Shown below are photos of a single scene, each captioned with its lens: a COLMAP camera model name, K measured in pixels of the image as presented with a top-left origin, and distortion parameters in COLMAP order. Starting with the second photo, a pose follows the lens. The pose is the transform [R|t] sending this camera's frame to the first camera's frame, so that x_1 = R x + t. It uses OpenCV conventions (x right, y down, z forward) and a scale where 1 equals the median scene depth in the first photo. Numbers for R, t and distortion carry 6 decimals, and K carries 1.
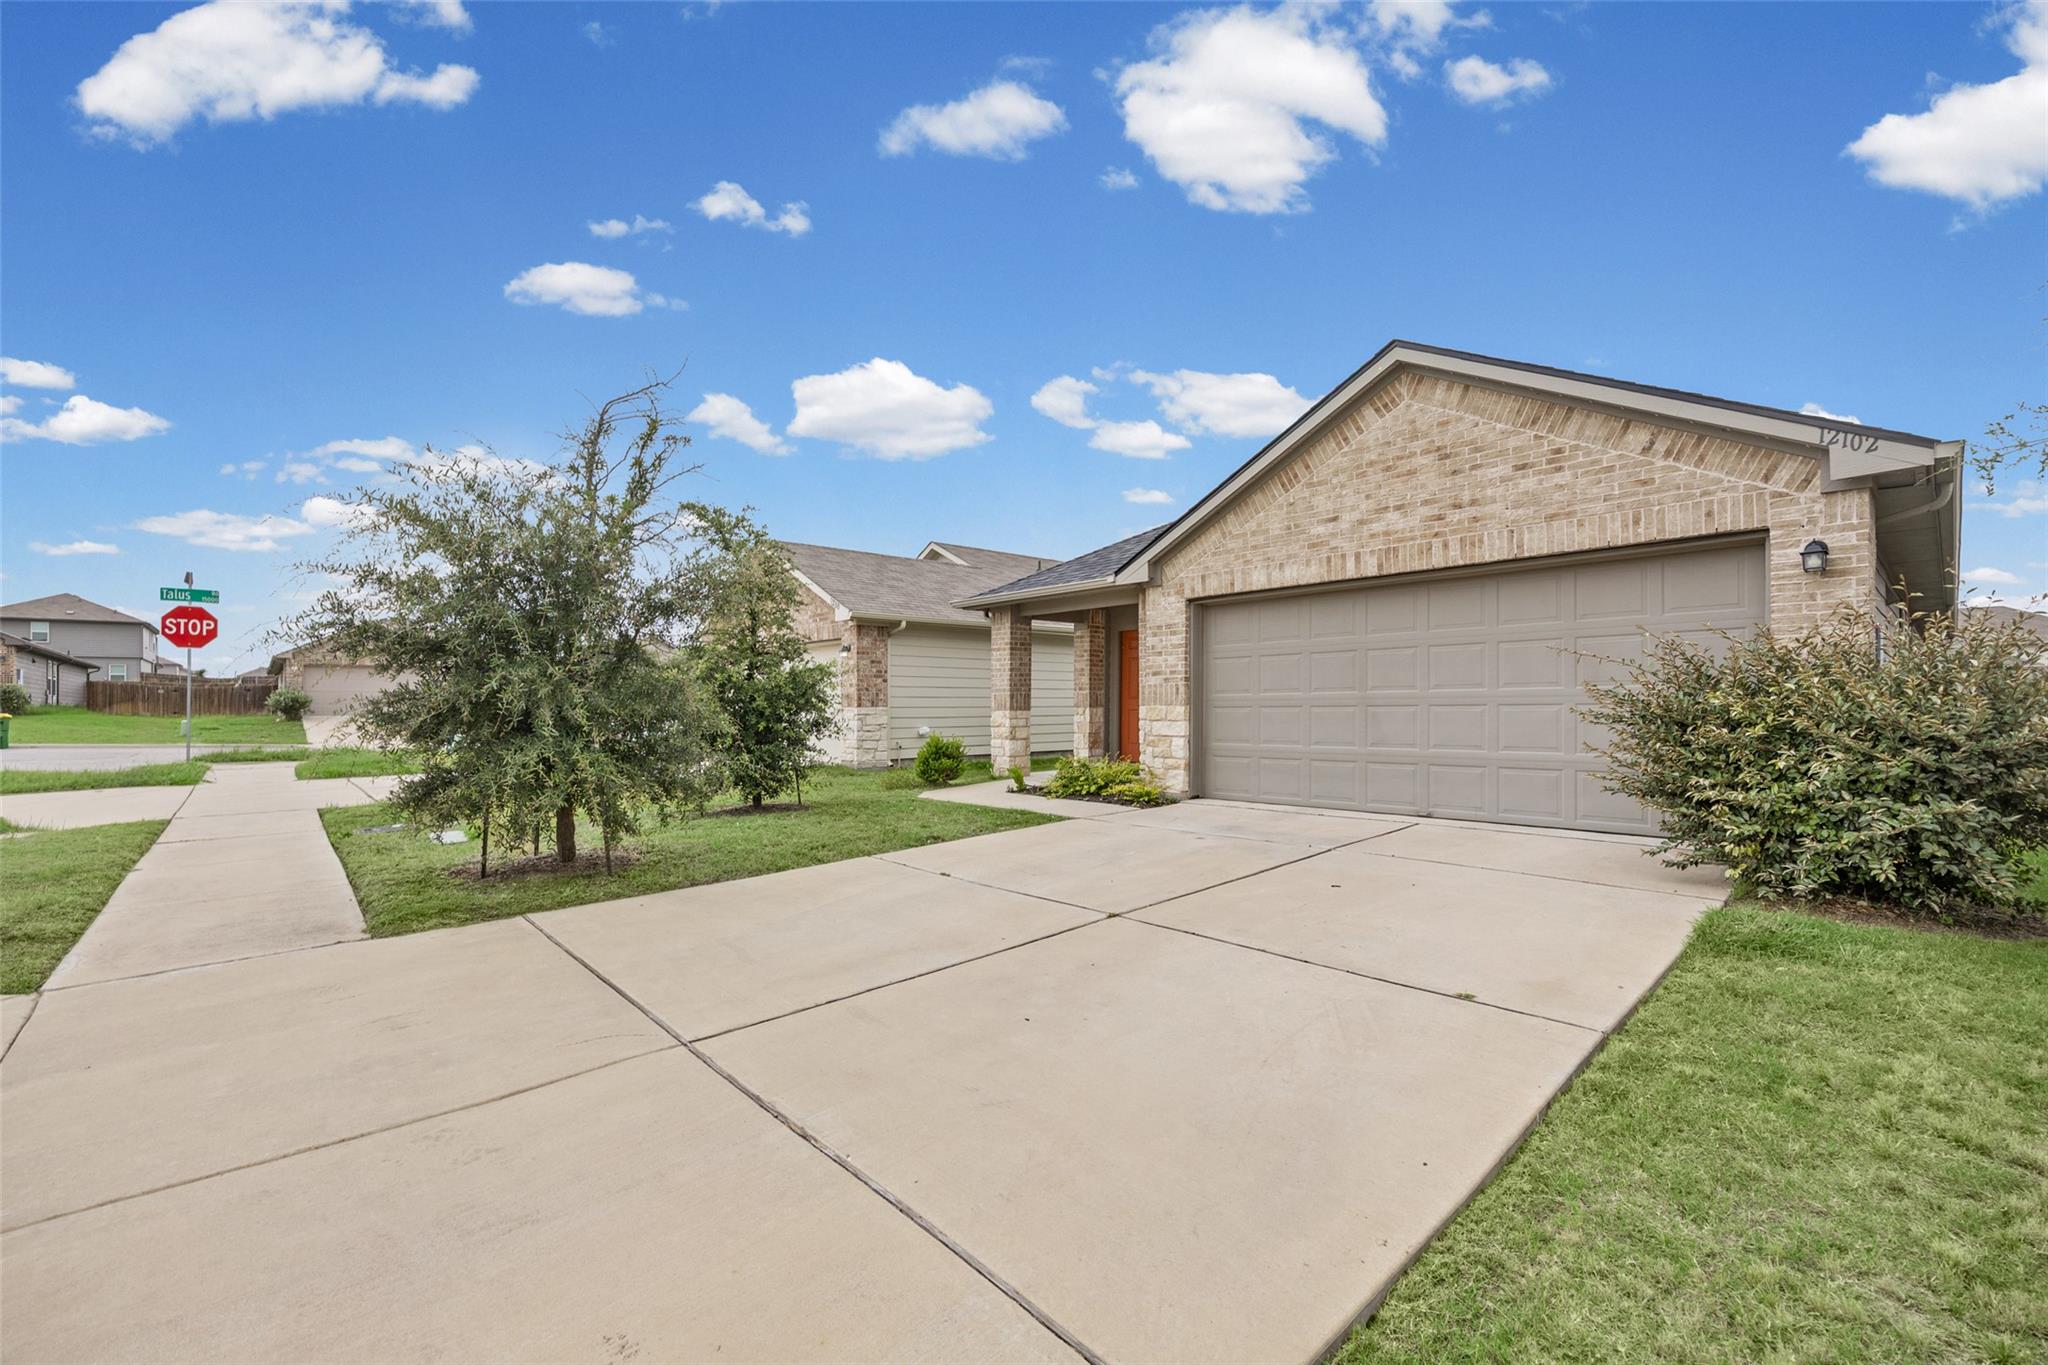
lens RADIAL K [[848.7, 0, 1023.8], [0, 848.7, 689.1], [0, 0, 1]] dist [-0.012690, -0.000382]
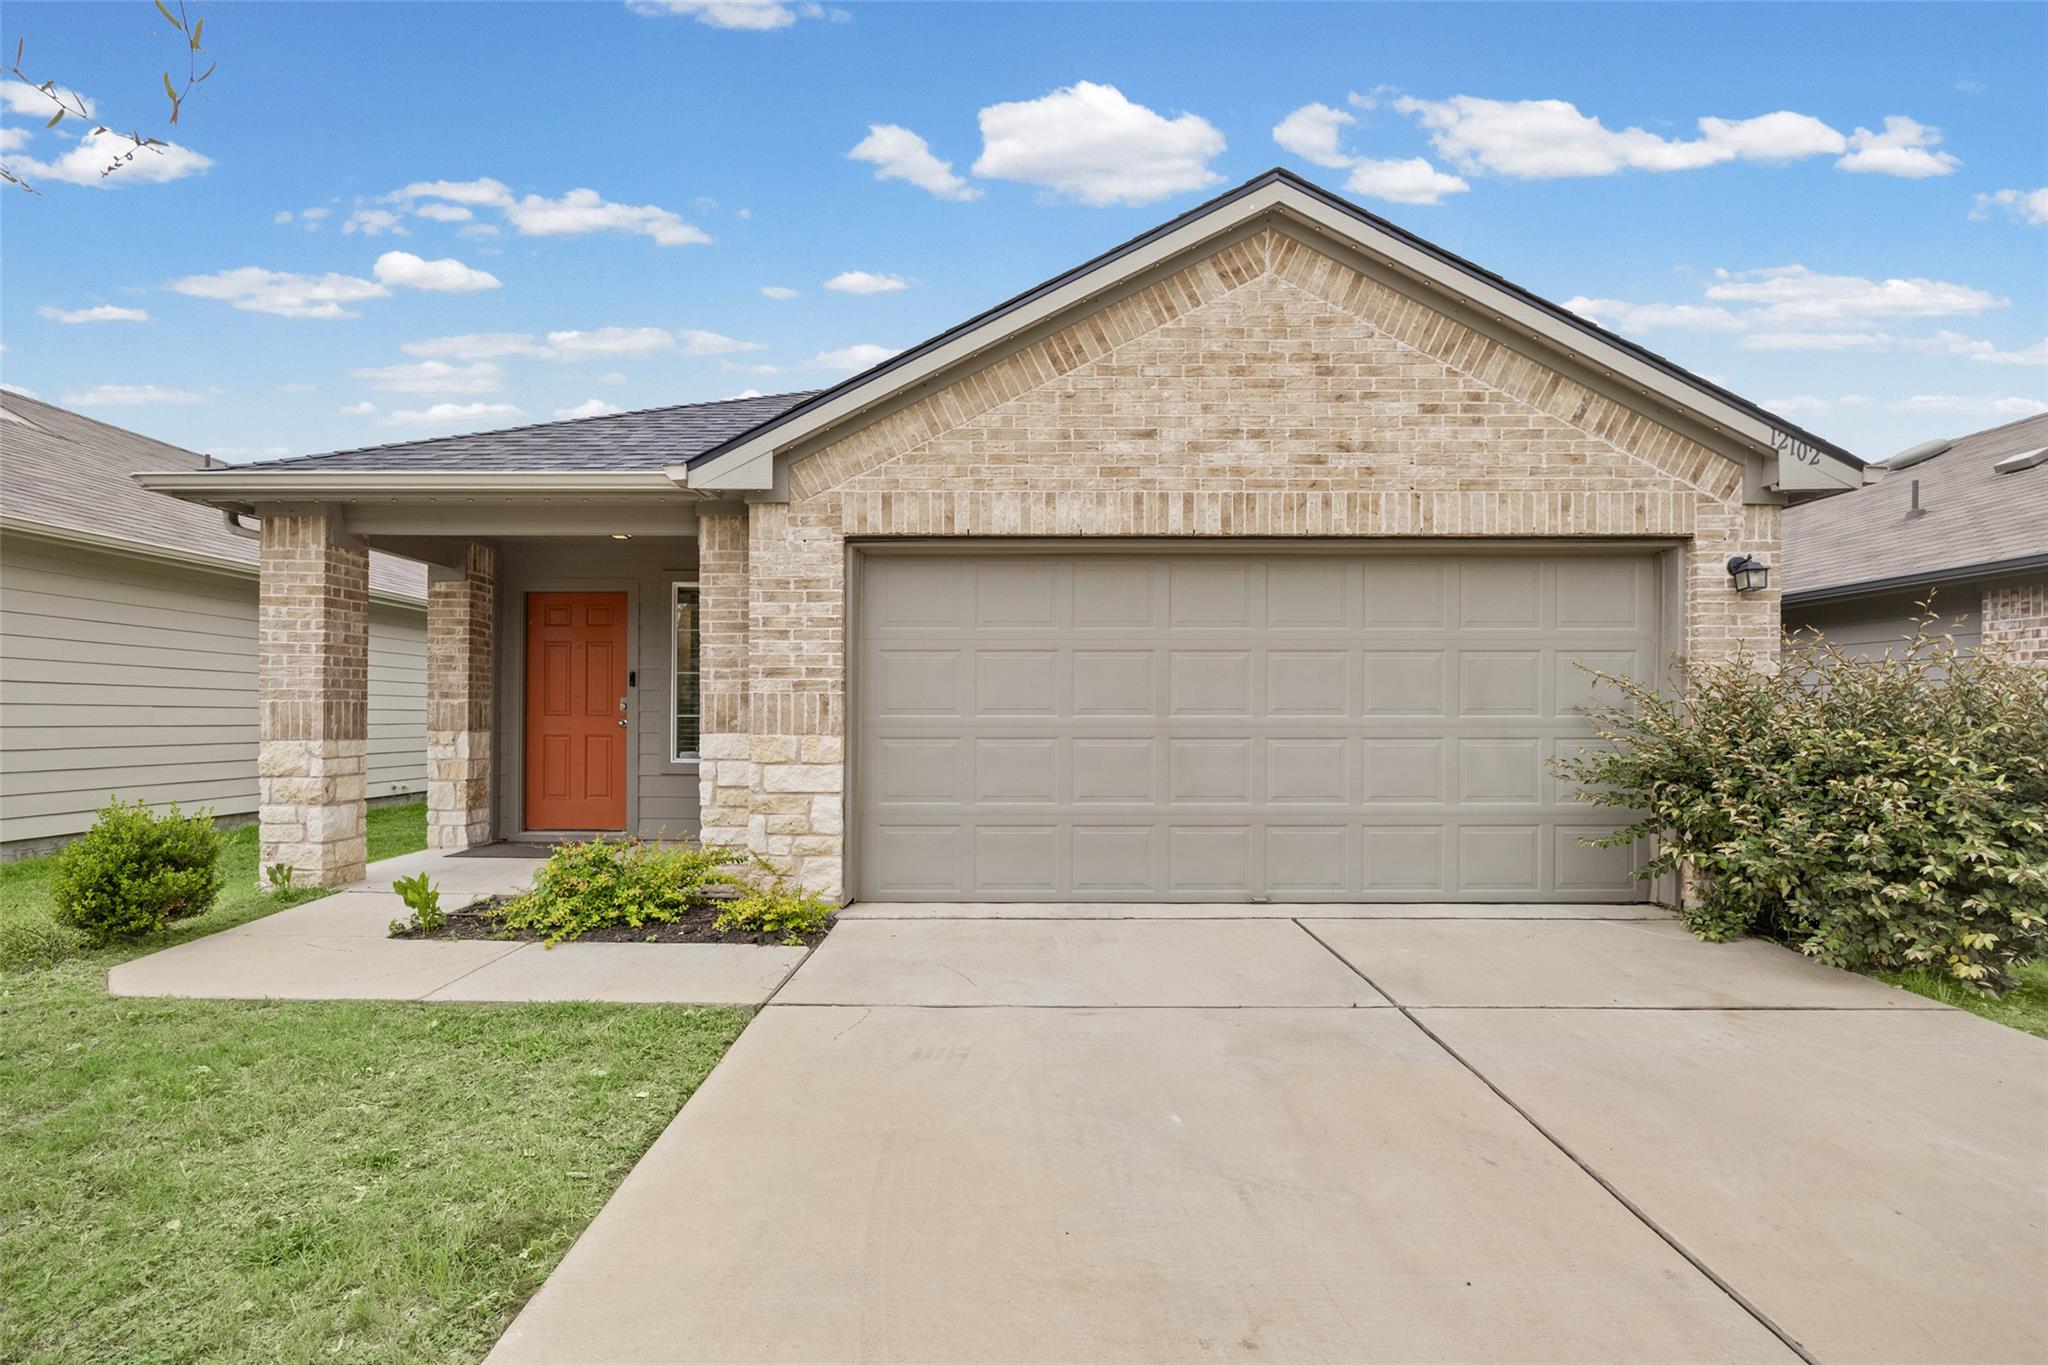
lens RADIAL K [[950.0, 0, 1027.5], [0, 950.0, 728.5], [0, 0, 1]] dist [-0.011117, 0.001014]
pose [[0.675451, 0.002364, 0.737401, -0.203731], [-0.023613, 0.999551, 0.018425, 0.001944], [-0.737027, -0.029858, 0.675204, 0.605854]]
